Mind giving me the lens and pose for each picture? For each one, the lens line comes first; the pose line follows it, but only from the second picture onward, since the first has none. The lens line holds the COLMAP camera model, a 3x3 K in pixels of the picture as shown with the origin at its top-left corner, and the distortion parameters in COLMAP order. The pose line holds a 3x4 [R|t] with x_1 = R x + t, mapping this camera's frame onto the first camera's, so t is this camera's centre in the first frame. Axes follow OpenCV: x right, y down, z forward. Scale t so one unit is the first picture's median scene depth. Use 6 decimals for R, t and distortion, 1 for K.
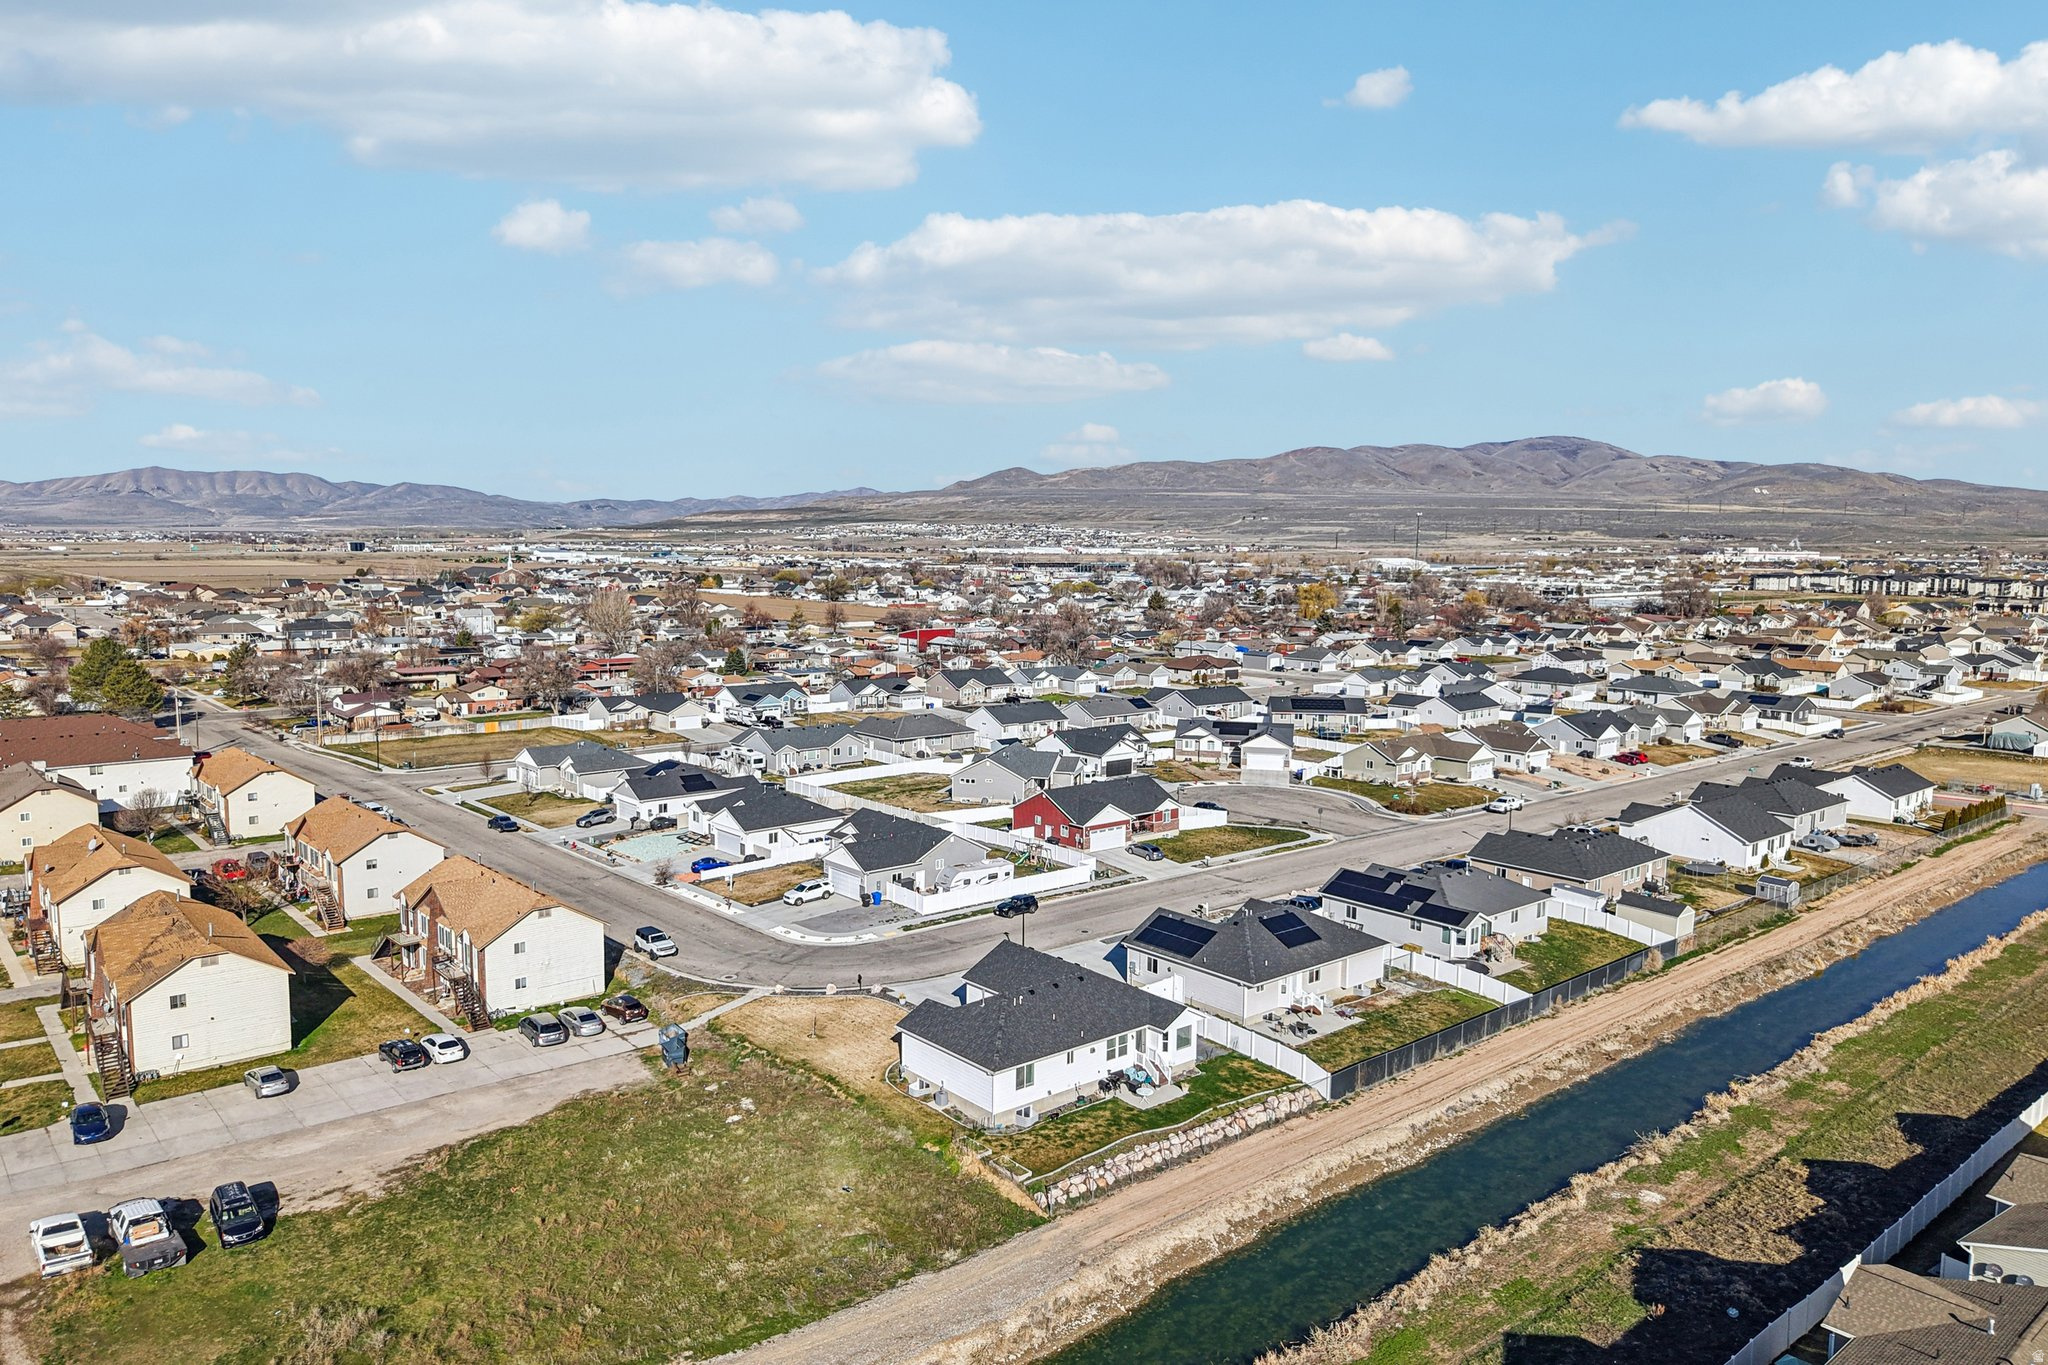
lens RADIAL K [[1402.4, 0, 1027.1], [0, 1402.4, 543.3], [0, 0, 1]] dist [0.002158, 0.000208]
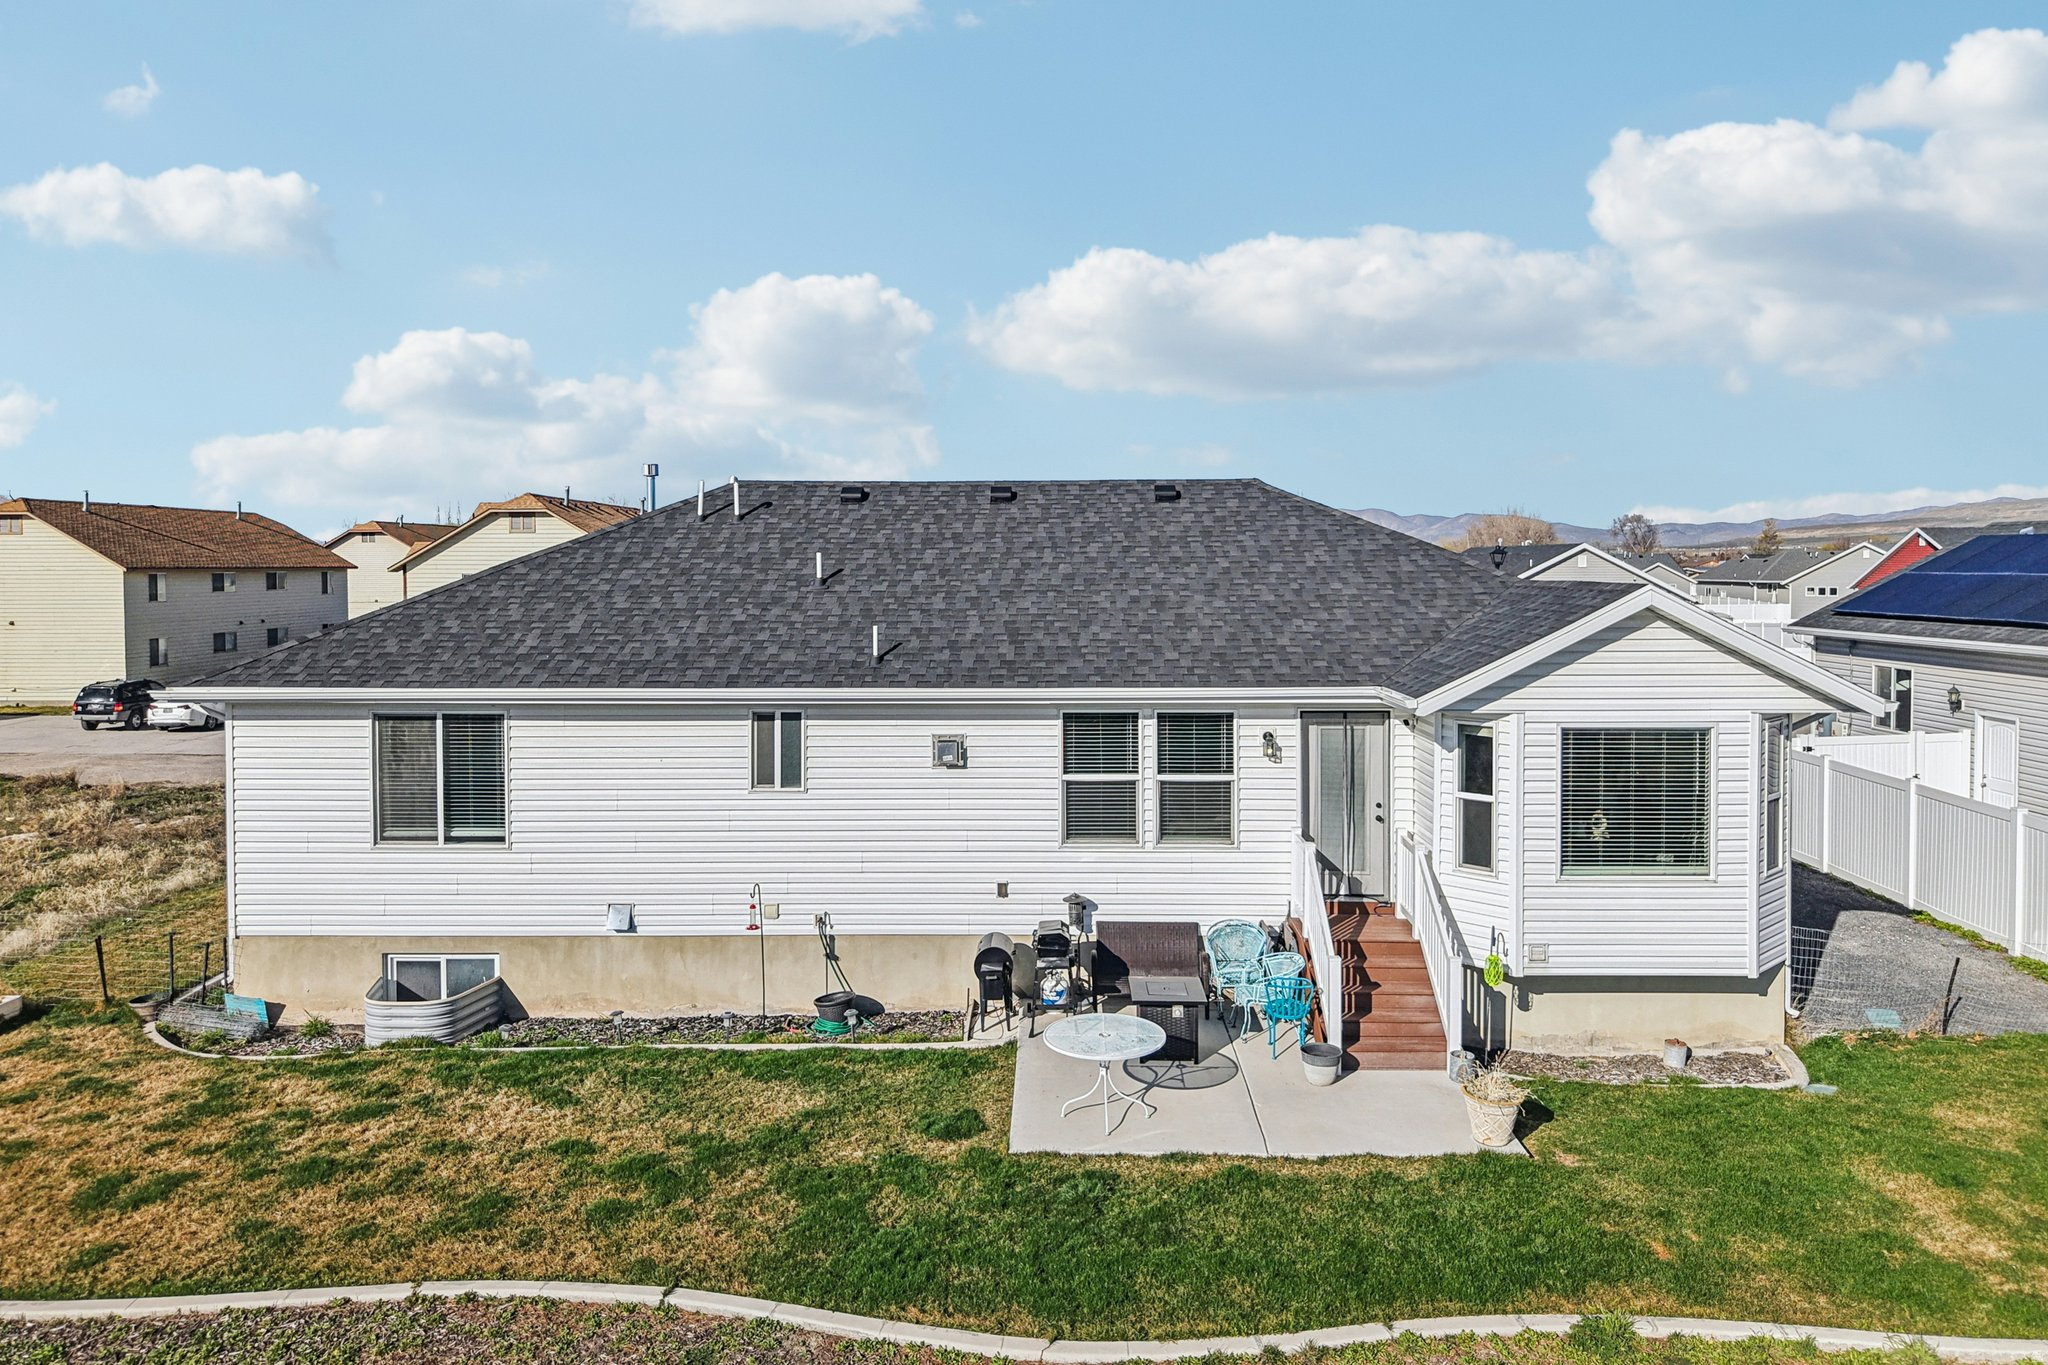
lens RADIAL K [[1402.4, 0, 1027.1], [0, 1402.4, 543.3], [0, 0, 1]] dist [0.002158, 0.000208]
pose [[0.744466, -0.030080, -0.666982, 0.168738], [0.011674, 0.999418, -0.032043, 0.337245], [0.667558, 0.016068, 0.744385, 0.866234]]
